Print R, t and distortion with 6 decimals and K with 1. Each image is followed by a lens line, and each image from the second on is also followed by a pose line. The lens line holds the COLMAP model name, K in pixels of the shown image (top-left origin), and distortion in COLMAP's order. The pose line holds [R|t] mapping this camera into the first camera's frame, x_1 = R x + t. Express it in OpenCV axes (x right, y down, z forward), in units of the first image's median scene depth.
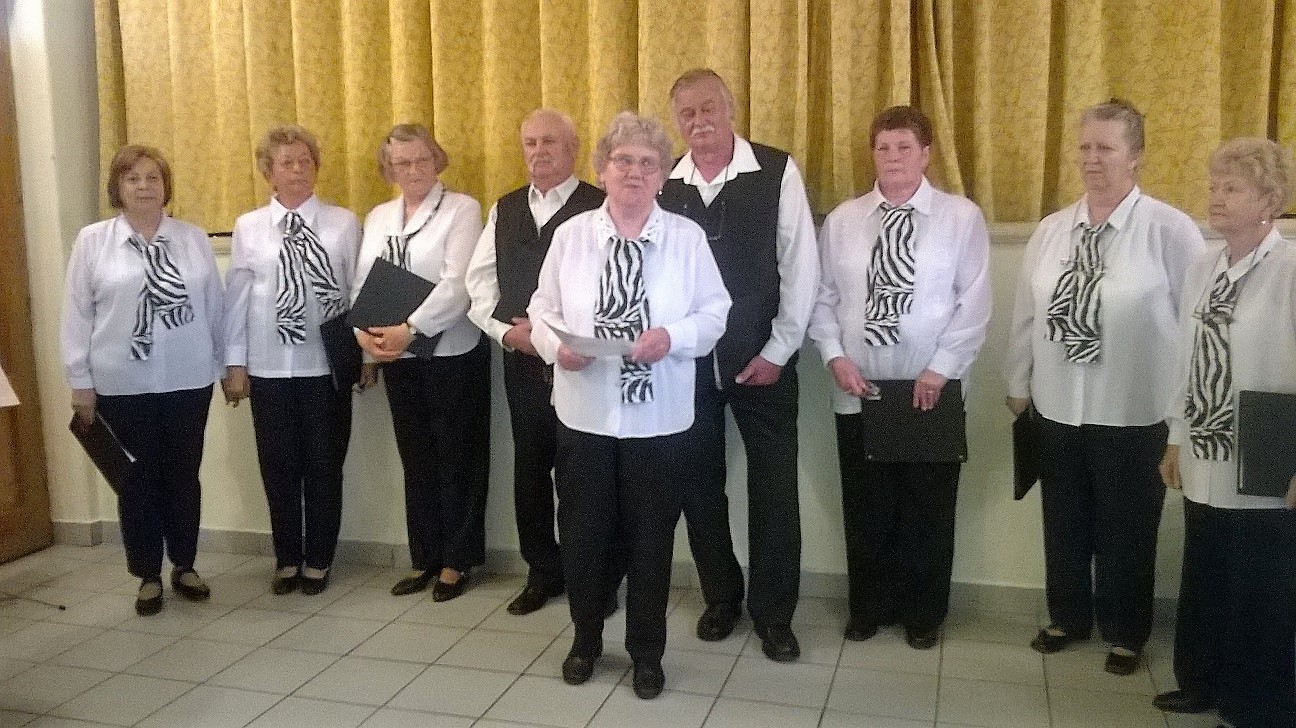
lens RADIAL K [[1110.7, 0, 642.6], [0, 1110.7, 373.0], [0, 0, 1]] dist [0.038183, -0.140966]
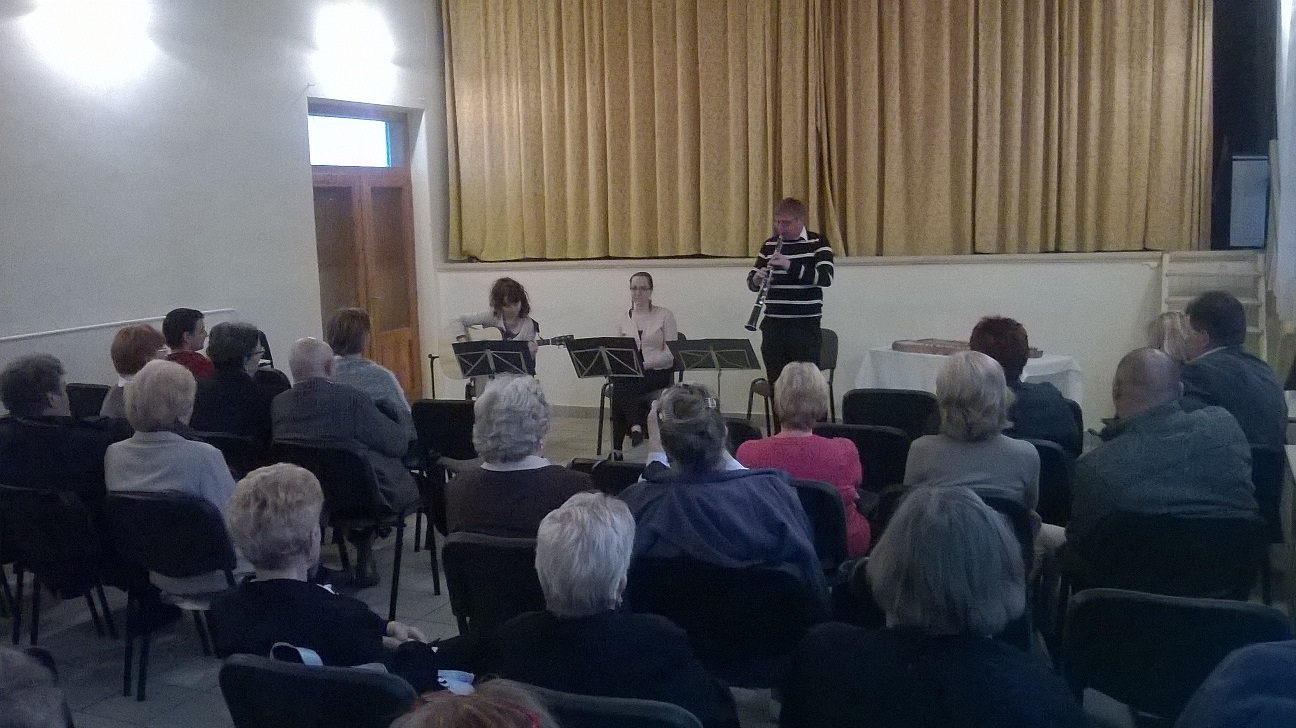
lens RADIAL K [[1155.6, 0, 639.6], [0, 1155.6, 359.8], [0, 0, 1]] dist [0.040922, -0.175613]
pose [[0.989435, 0.009714, -0.144653, 0.220884], [-0.012777, 0.999713, -0.020259, 0.122259], [0.144415, 0.021893, 0.989275, -1.326994]]
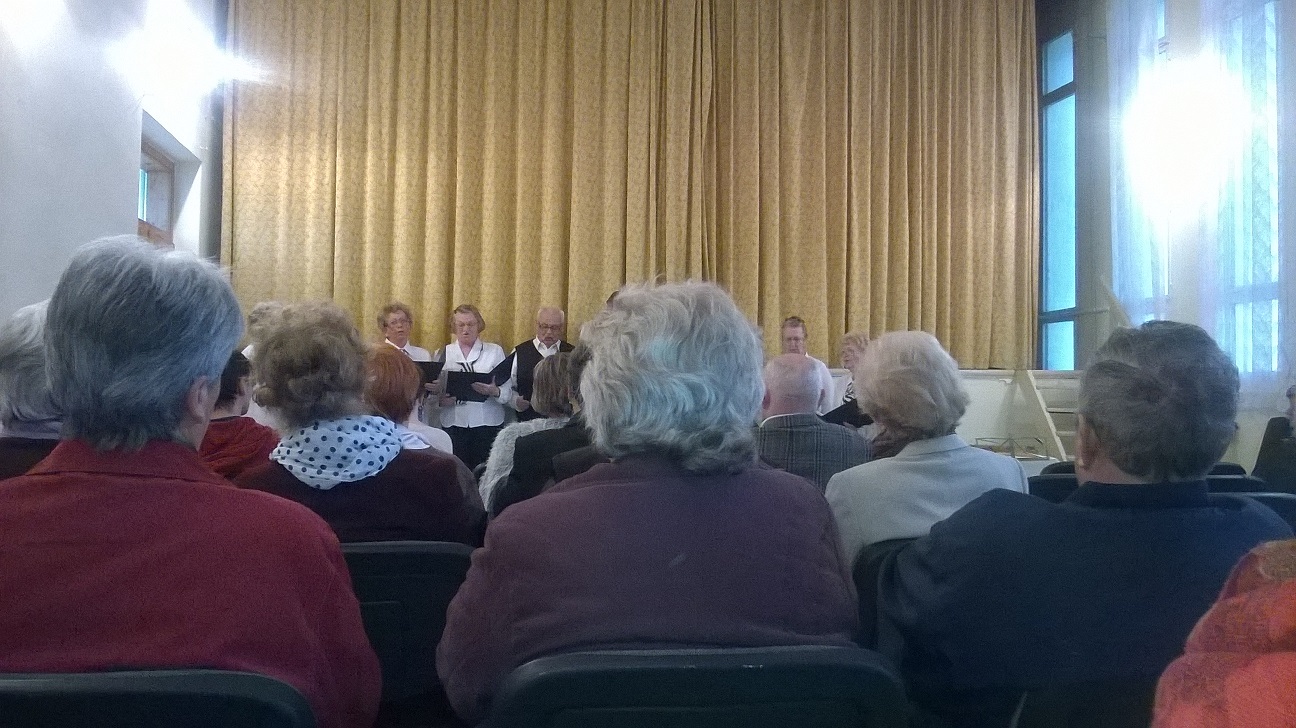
lens RADIAL K [[1110.7, 0, 660.5], [0, 1110.7, 352.1], [0, 0, 1]] dist [0.038183, -0.140966]
pose [[0.899821, 0.044346, 0.433999, -0.735975], [0.040666, 0.981962, -0.184651, 0.221053], [-0.434359, 0.183802, 0.881787, -0.817690]]
